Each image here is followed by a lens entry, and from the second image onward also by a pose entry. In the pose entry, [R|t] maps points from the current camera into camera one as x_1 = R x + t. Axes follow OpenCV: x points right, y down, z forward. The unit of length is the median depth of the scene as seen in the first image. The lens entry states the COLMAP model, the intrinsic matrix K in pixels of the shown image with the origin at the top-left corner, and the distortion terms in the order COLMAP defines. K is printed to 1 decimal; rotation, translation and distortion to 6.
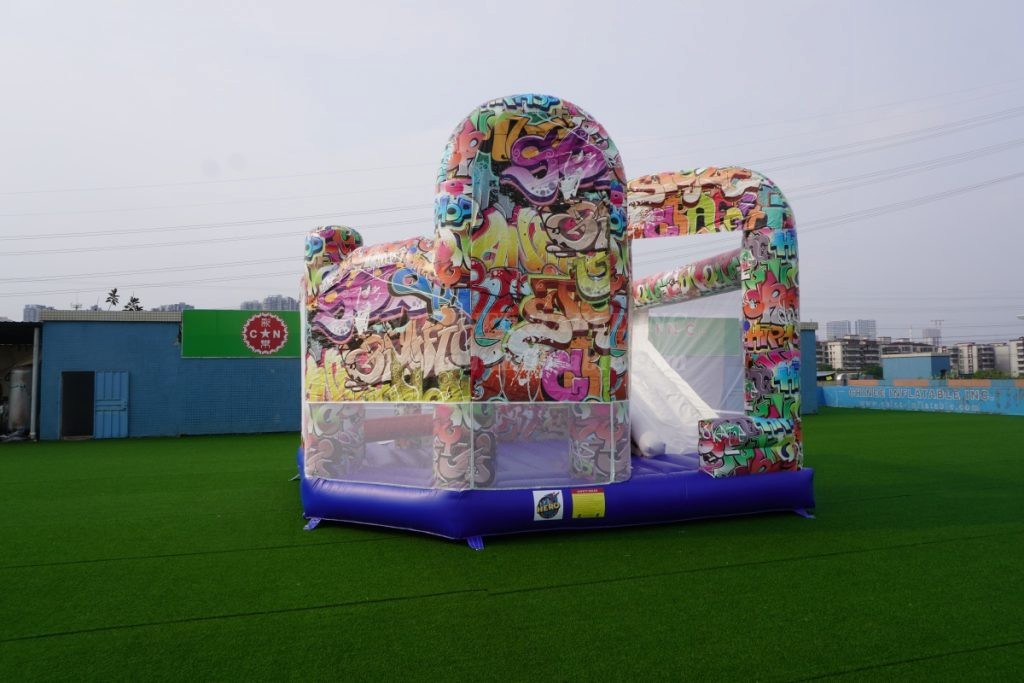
lens RADIAL K [[687.9, 0, 512.0], [0, 687.9, 341.5], [0, 0, 1]] dist [-0.056224, 0.063438]
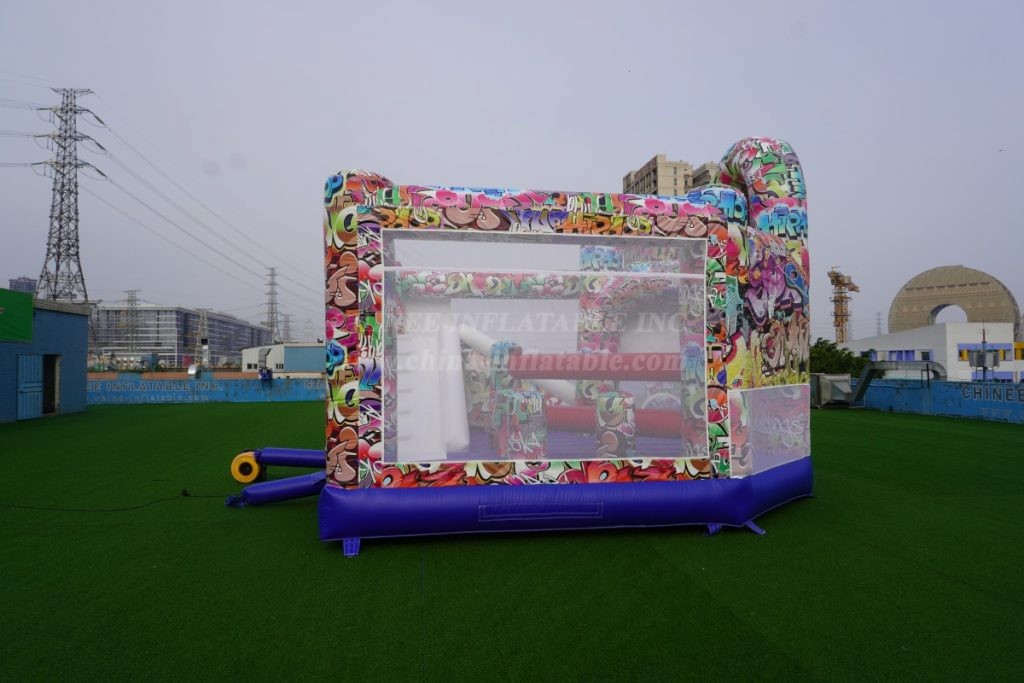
lens RADIAL K [[687.9, 0, 512.0], [0, 687.9, 341.5], [0, 0, 1]] dist [-0.056224, 0.063438]
pose [[0.165374, 0.043562, 0.985268, -1.257830], [-0.050440, 0.998090, -0.035663, 0.077008], [-0.984940, -0.043799, 0.167256, 1.207015]]
